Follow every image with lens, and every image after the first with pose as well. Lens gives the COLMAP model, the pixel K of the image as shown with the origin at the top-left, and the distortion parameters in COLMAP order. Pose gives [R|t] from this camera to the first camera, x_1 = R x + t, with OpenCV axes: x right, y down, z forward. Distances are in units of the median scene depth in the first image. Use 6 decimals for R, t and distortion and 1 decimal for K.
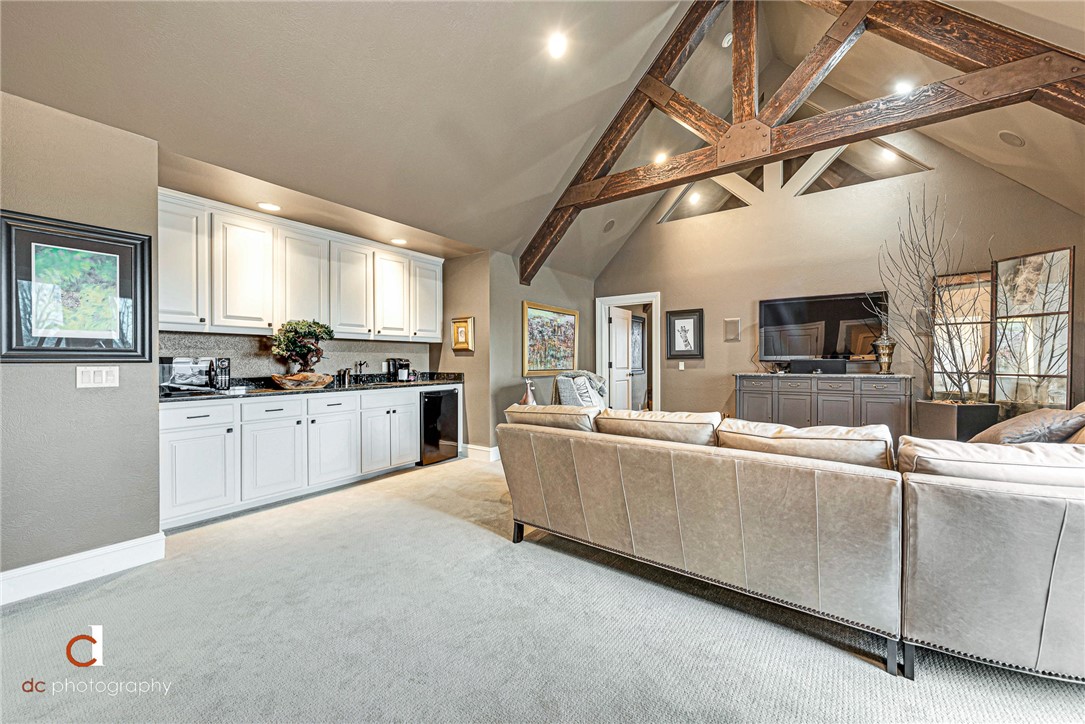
lens RADIAL K [[430.3, 0, 542.5], [0, 430.3, 362.0], [0, 0, 1]] dist [0.009934, -0.000356]
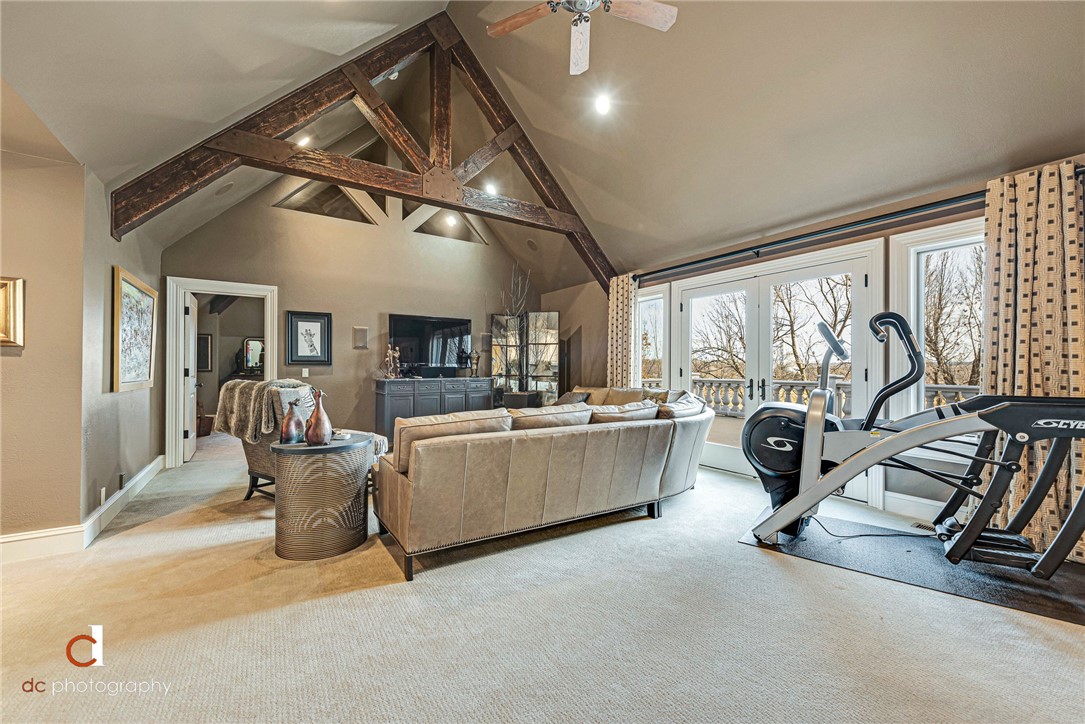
lens RADIAL K [[430.3, 0, 542.5], [0, 430.3, 362.0], [0, 0, 1]] dist [0.009934, -0.000356]
pose [[0.353155, 0.015701, 0.935433, -0.479970], [-0.000619, 0.999863, -0.016549, 0.001462], [-0.935565, 0.005265, 0.353116, 0.280672]]
